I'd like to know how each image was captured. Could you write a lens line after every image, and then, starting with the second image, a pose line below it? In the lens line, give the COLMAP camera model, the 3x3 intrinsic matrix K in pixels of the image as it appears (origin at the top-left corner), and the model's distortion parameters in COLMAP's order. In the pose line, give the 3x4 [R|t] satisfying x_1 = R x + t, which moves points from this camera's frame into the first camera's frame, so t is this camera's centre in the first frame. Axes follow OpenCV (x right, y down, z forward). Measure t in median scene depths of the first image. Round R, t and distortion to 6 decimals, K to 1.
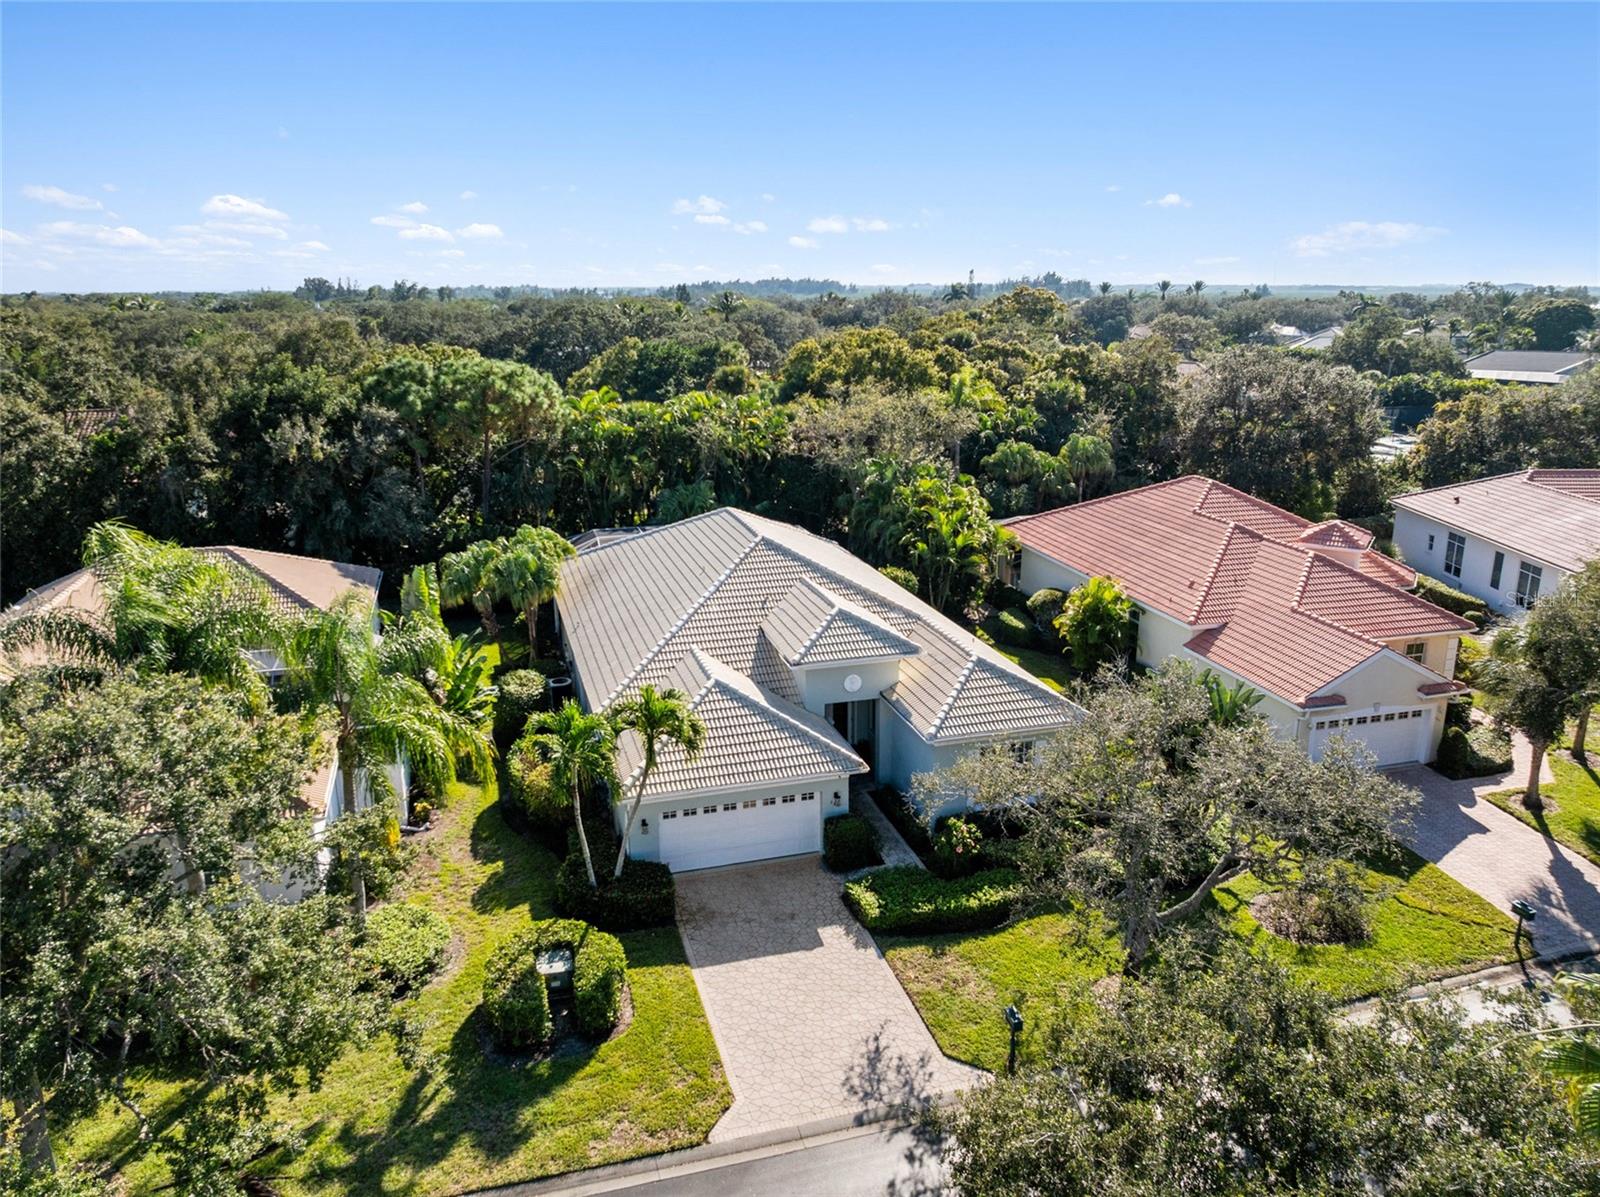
lens RADIAL K [[1107.0, 0, 800.0], [0, 1107.0, 595.1], [0, 0, 1]] dist [0.001051, 0.001260]
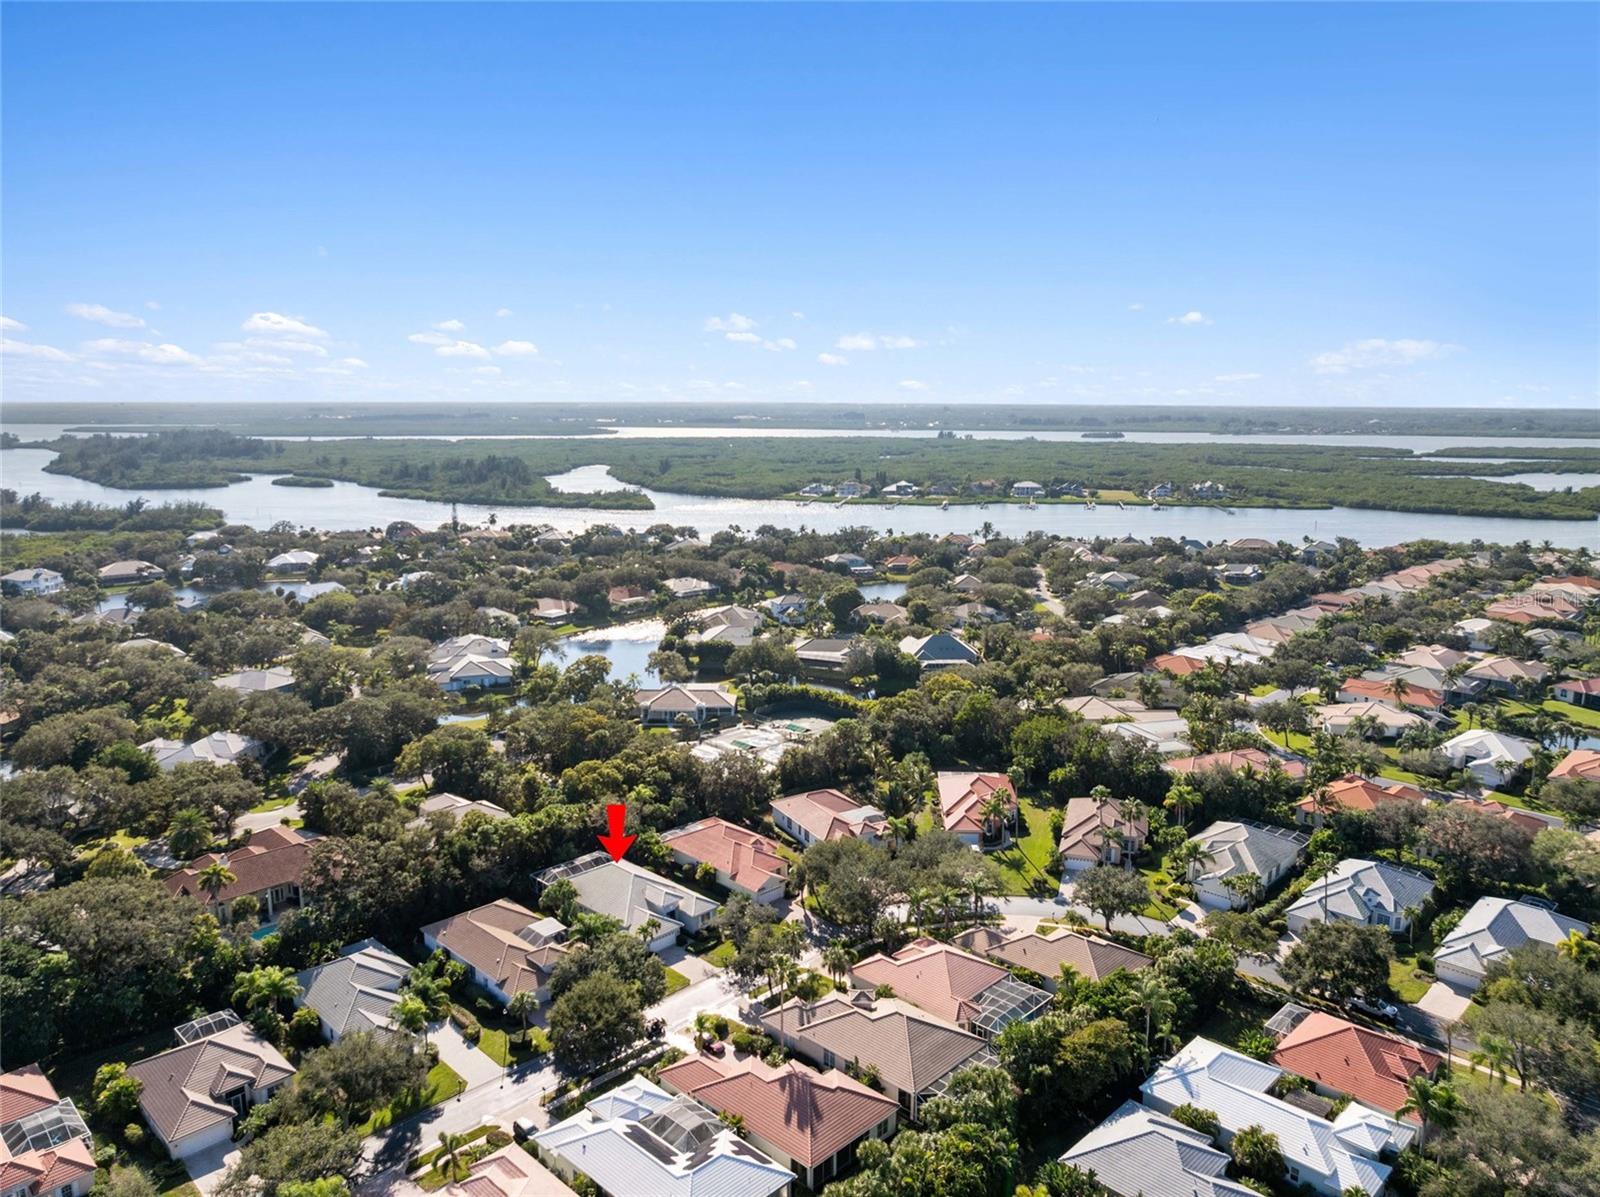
lens RADIAL K [[1107.0, 0, 803.0], [0, 1107.0, 599.0], [0, 0, 1]] dist [0.001051, 0.001260]
pose [[0.872827, -0.072575, 0.482604, -1.630770], [0.124550, 0.989260, -0.076492, -0.781554], [-0.471869, 0.126872, 0.872492, -3.513324]]
